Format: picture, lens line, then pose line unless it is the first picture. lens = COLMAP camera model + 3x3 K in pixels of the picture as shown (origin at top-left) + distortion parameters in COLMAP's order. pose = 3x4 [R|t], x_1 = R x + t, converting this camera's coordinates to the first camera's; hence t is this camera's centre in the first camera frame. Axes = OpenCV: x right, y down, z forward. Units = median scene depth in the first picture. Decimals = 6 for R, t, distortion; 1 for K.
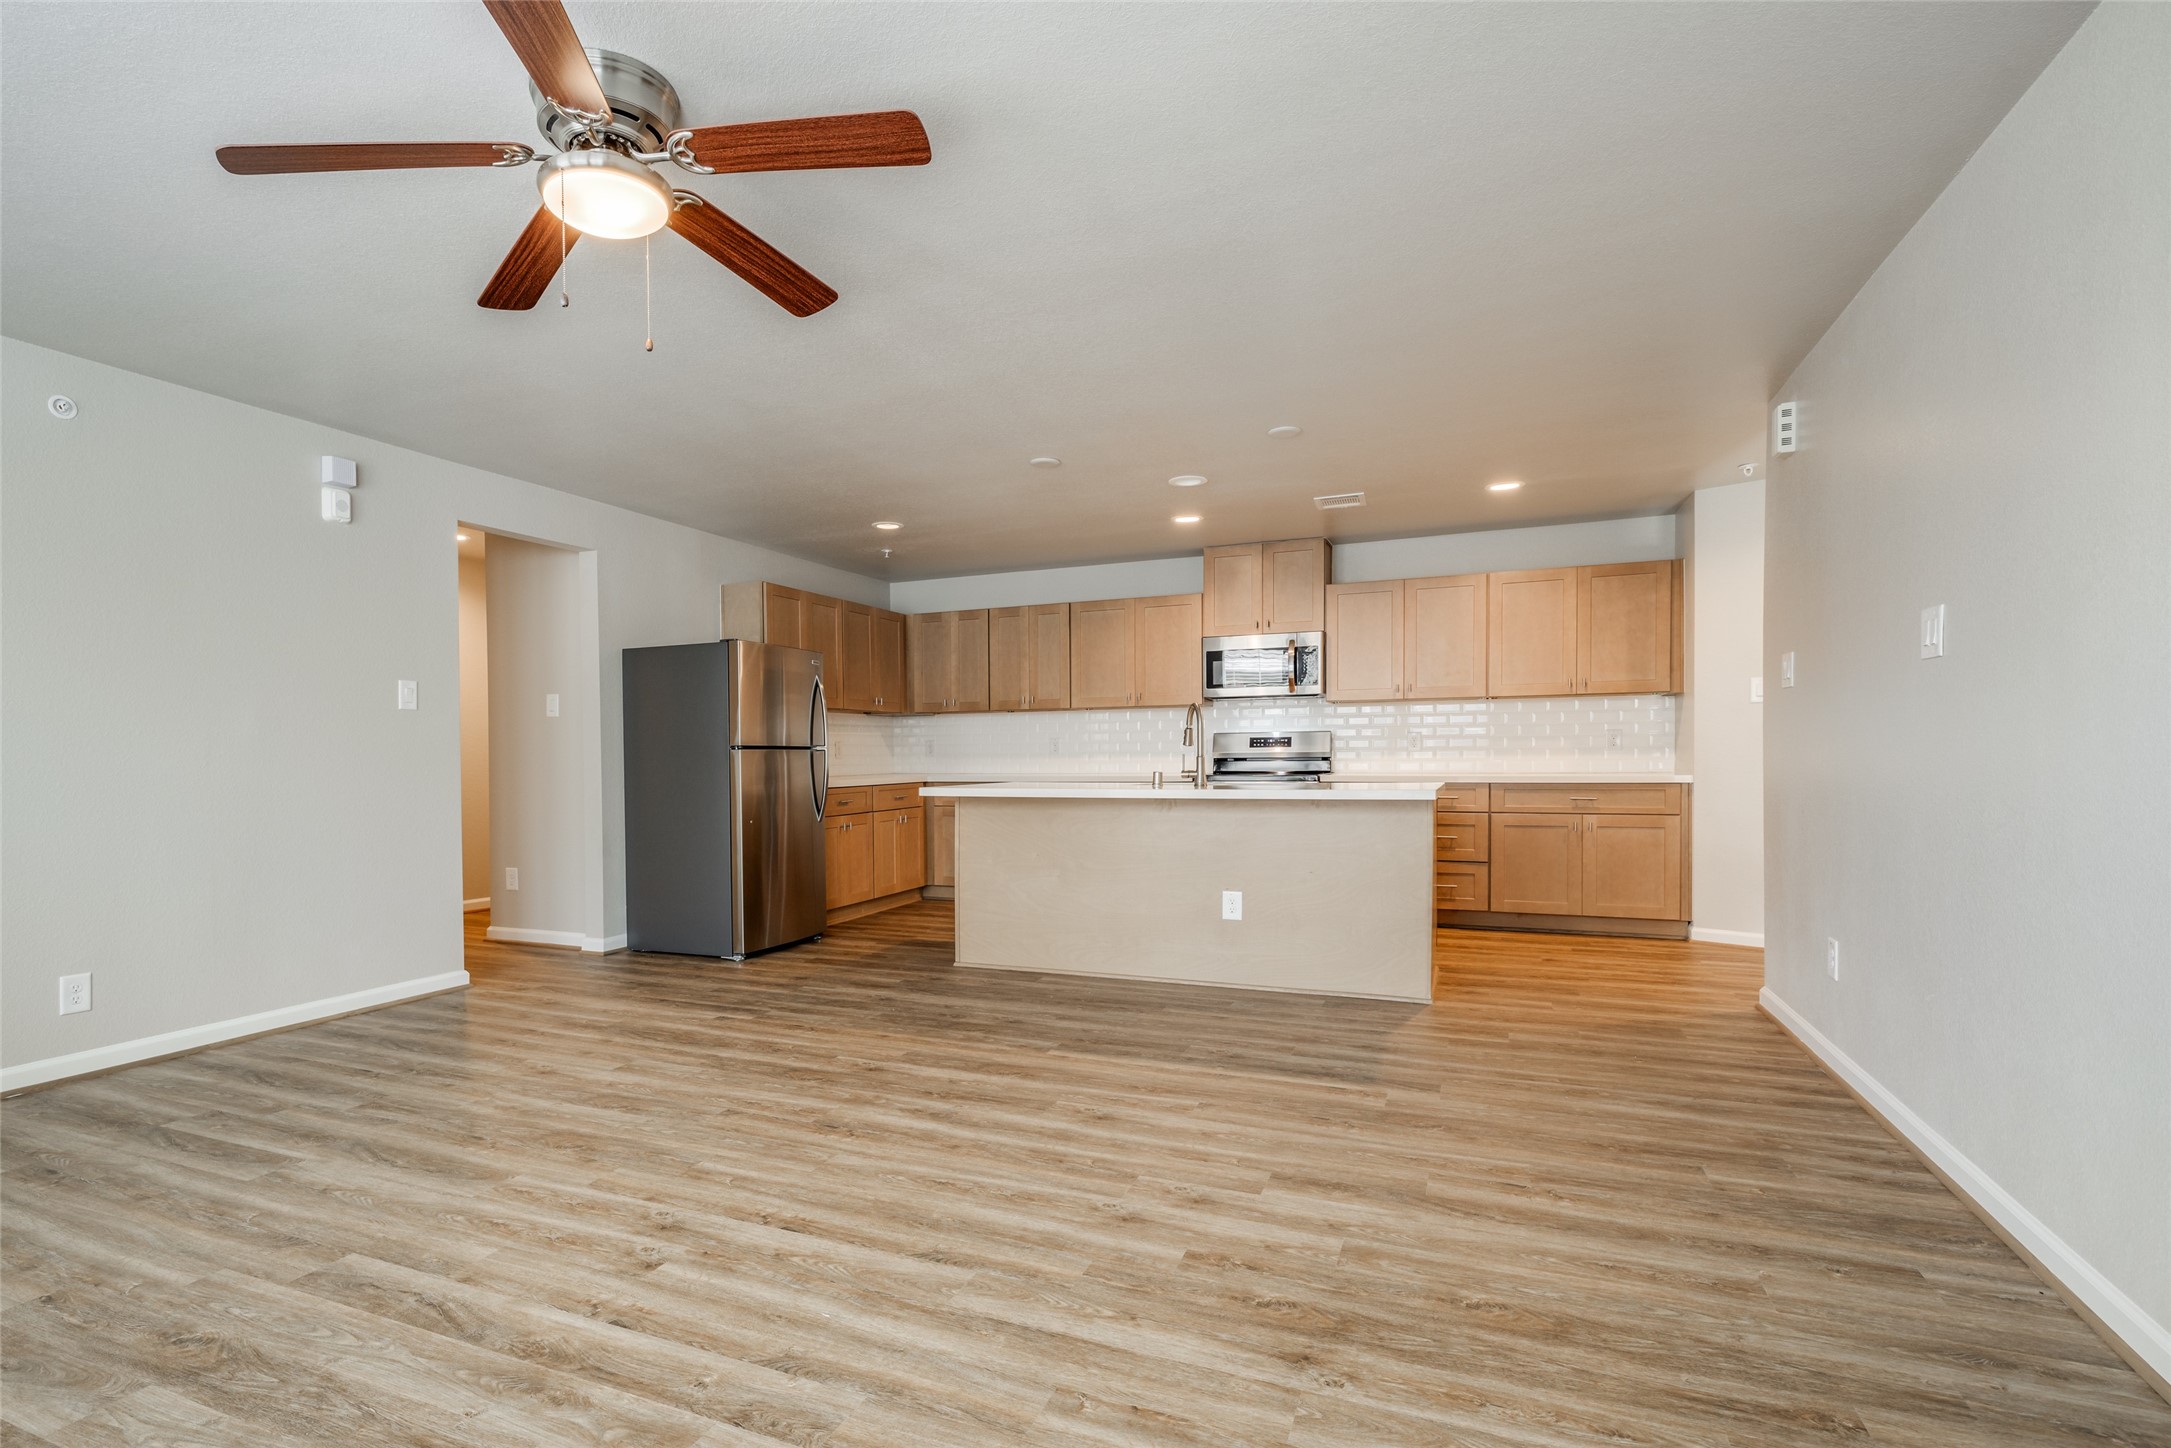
lens RADIAL K [[949.0, 0, 1093.0], [0, 949.0, 738.6], [0, 0, 1]] dist [-0.000715, -0.000113]
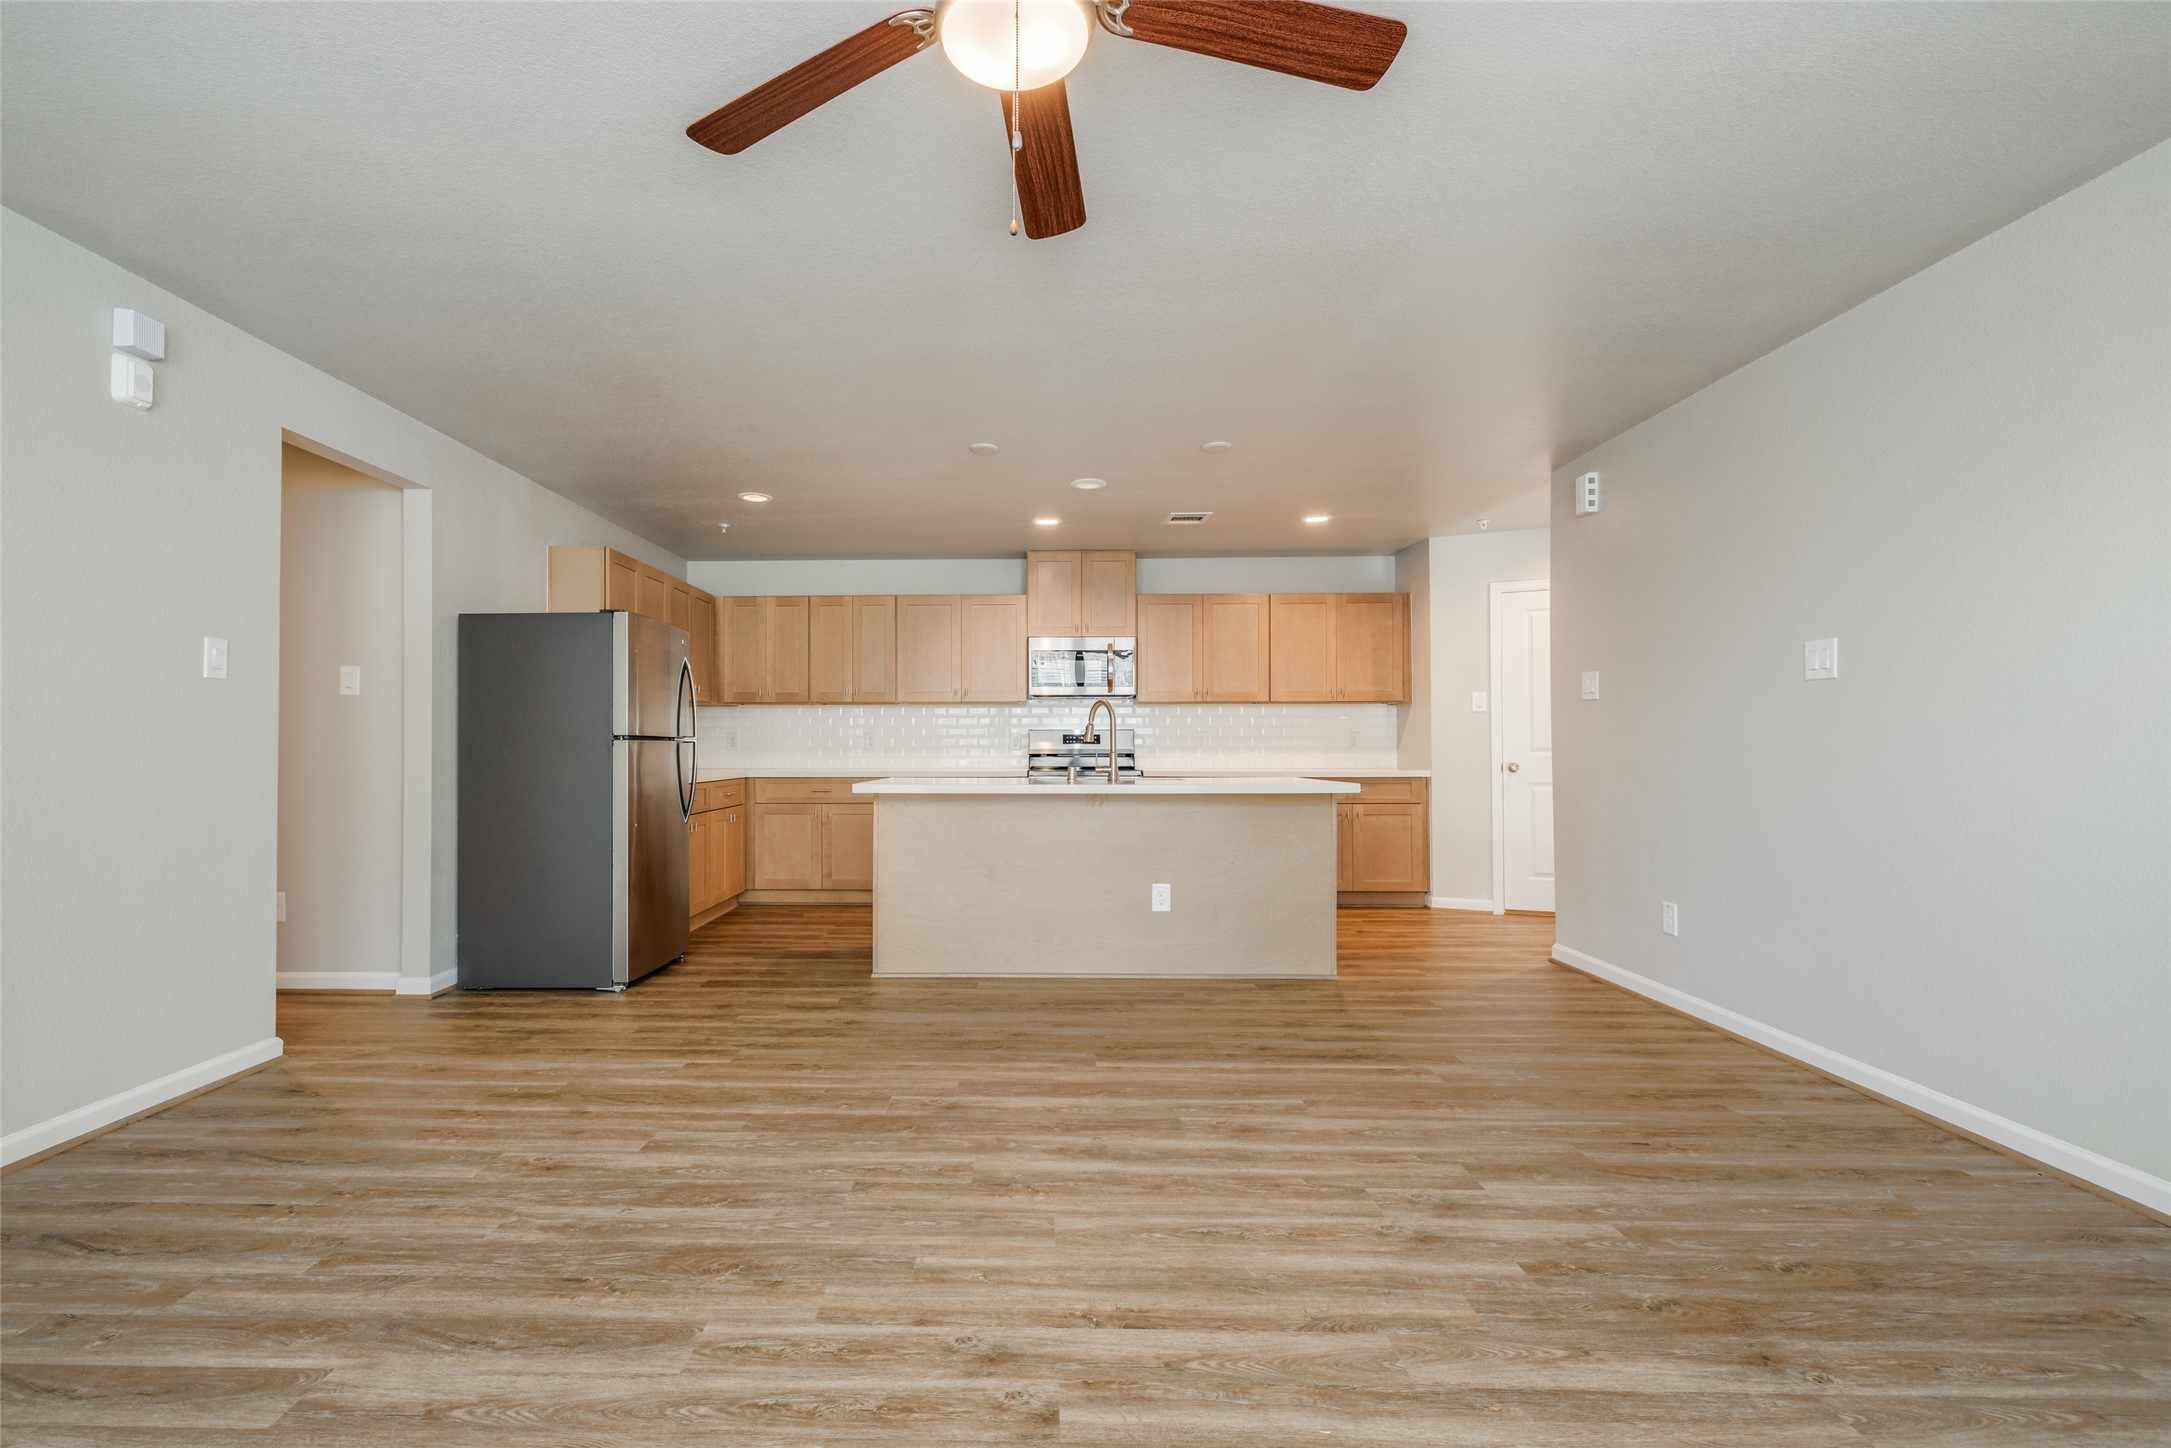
lens RADIAL K [[888.0, 0, 1044.6], [0, 888.0, 710.6], [0, 0, 1]] dist [0.000165, -0.000186]
pose [[0.941902, 0.023025, 0.335098, -0.346014], [-0.013504, 0.999437, -0.030715, 0.005777], [-0.335617, 0.024405, 0.941682, 0.153081]]
